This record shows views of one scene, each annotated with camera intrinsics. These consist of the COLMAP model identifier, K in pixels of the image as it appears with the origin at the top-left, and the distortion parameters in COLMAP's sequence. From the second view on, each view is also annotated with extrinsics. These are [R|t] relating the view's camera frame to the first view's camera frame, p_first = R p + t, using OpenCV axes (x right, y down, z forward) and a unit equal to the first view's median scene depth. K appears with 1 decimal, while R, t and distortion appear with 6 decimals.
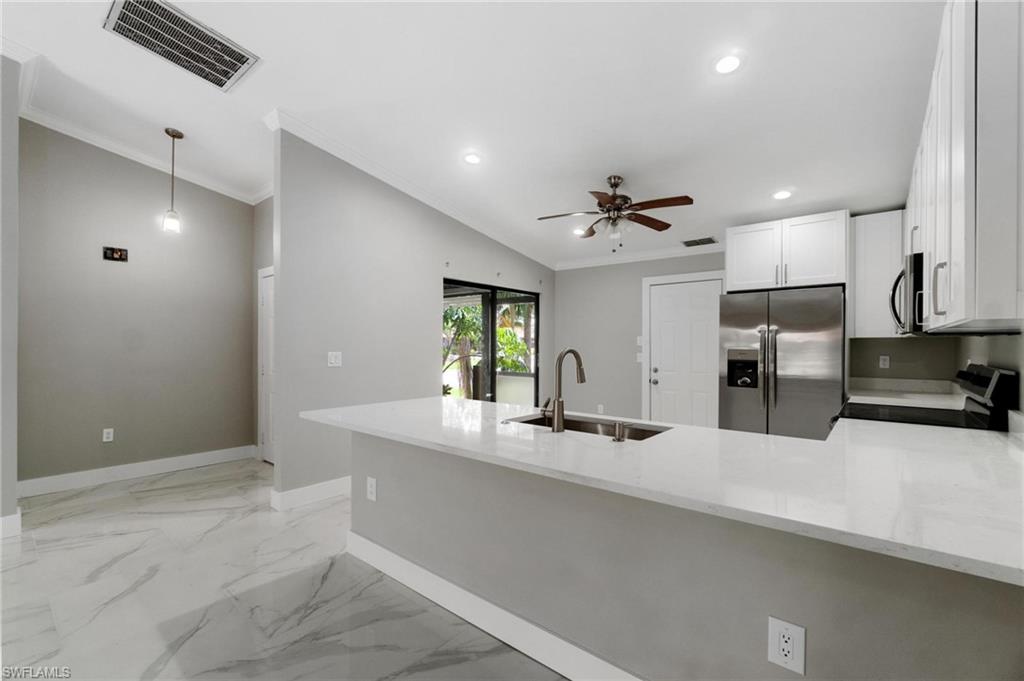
lens RADIAL K [[442.9, 0, 504.9], [0, 442.9, 344.7], [0, 0, 1]] dist [-0.005466, 0.000048]
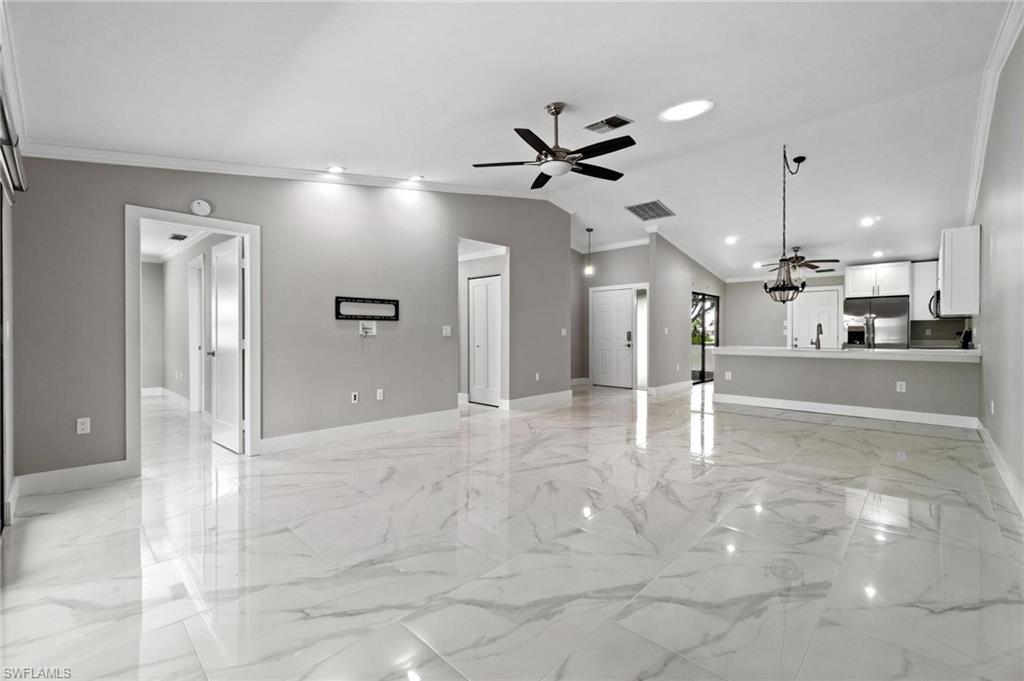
lens RADIAL K [[438.5, 0, 505.7], [0, 438.5, 335.8], [0, 0, 1]] dist [-0.003759, 0.000166]
pose [[0.997676, -0.003295, -0.068060, -1.016236], [0.003760, 0.999970, 0.006712, 0.036740], [0.068036, -0.006952, 0.997659, -1.226690]]
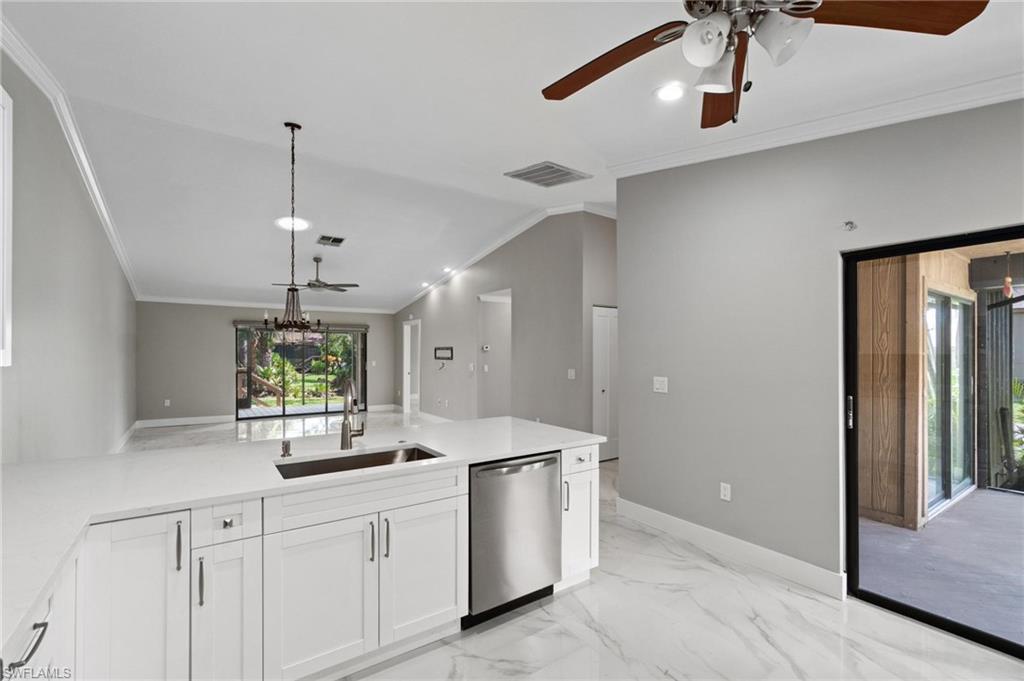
lens RADIAL K [[446.4, 0, 501.4], [0, 446.4, 352.3], [0, 0, 1]] dist [-0.001803, 0.000964]
pose [[-0.266390, -0.003872, -0.963858, 0.612640], [-0.002254, 0.999992, -0.003394, -0.031903], [0.963863, 0.001268, -0.266397, 0.905358]]
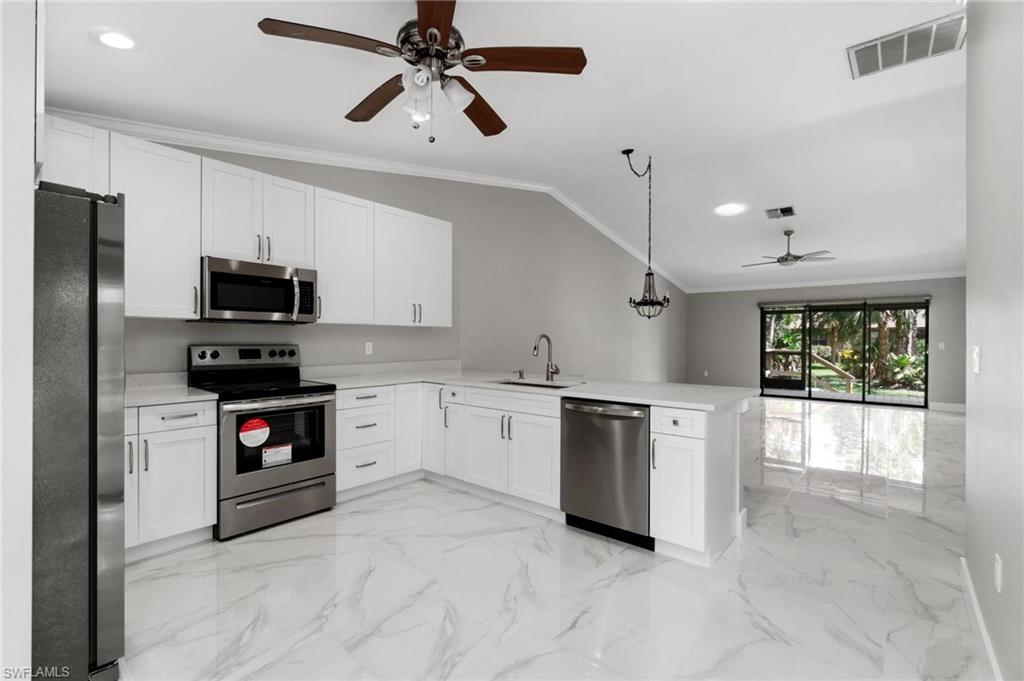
lens RADIAL K [[450.2, 0, 502.2], [0, 450.2, 341.2], [0, 0, 1]] dist [-0.003035, -0.000035]
pose [[-0.999925, -0.008315, 0.008947, 0.157204], [-0.008270, 0.999953, 0.005043, 0.013715], [-0.008988, 0.004969, -0.999947, 1.489029]]
